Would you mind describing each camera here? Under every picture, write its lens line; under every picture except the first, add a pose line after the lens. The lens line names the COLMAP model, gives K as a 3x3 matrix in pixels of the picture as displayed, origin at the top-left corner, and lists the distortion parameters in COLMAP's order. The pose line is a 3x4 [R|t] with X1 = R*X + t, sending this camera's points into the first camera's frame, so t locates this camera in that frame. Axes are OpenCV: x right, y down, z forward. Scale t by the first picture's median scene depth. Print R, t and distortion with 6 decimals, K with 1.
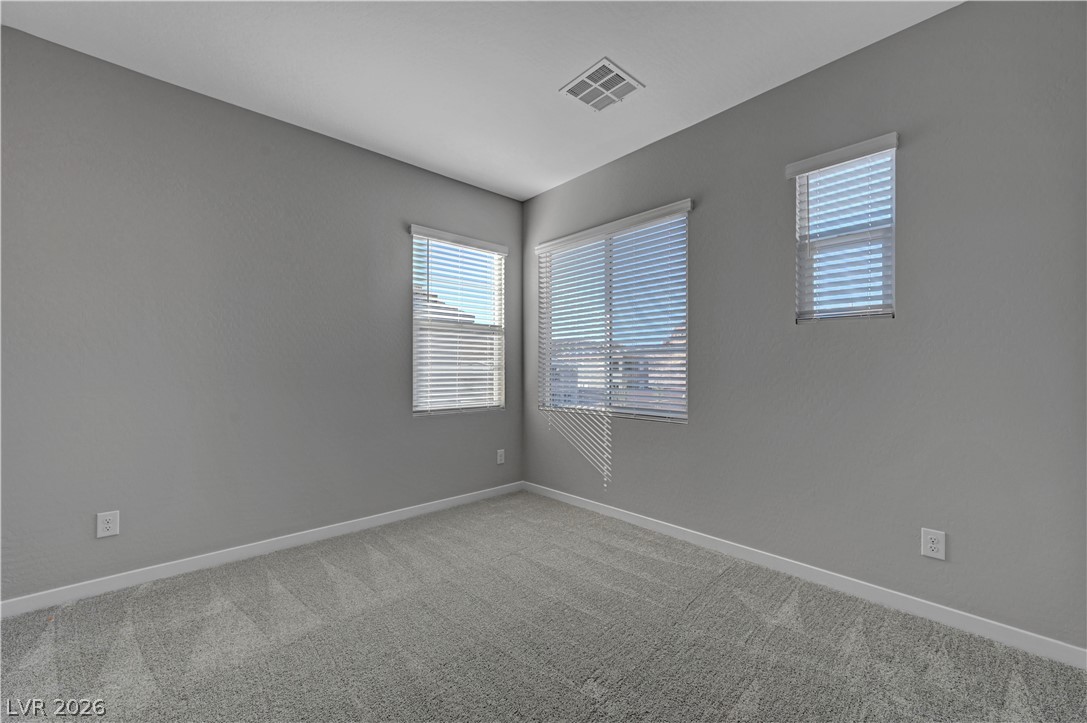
lens RADIAL K [[430.0, 0, 547.1], [0, 430.0, 365.8], [0, 0, 1]] dist [-0.000020, -0.000340]
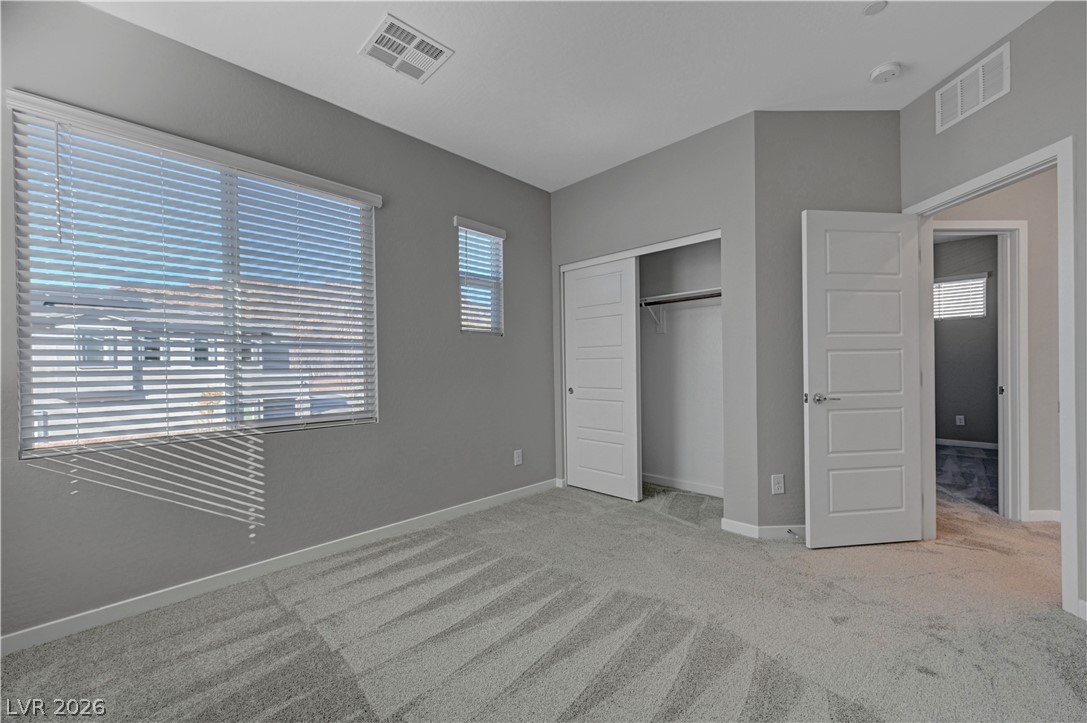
lens RADIAL K [[430.0, 0, 546.8], [0, 430.0, 365.6], [0, 0, 1]] dist [-0.000020, -0.000340]
pose [[-0.056529, 0.005816, 0.998384, -0.678423], [0.002716, 0.999980, -0.005672, 0.012426], [-0.998397, 0.002391, -0.056544, 0.661761]]
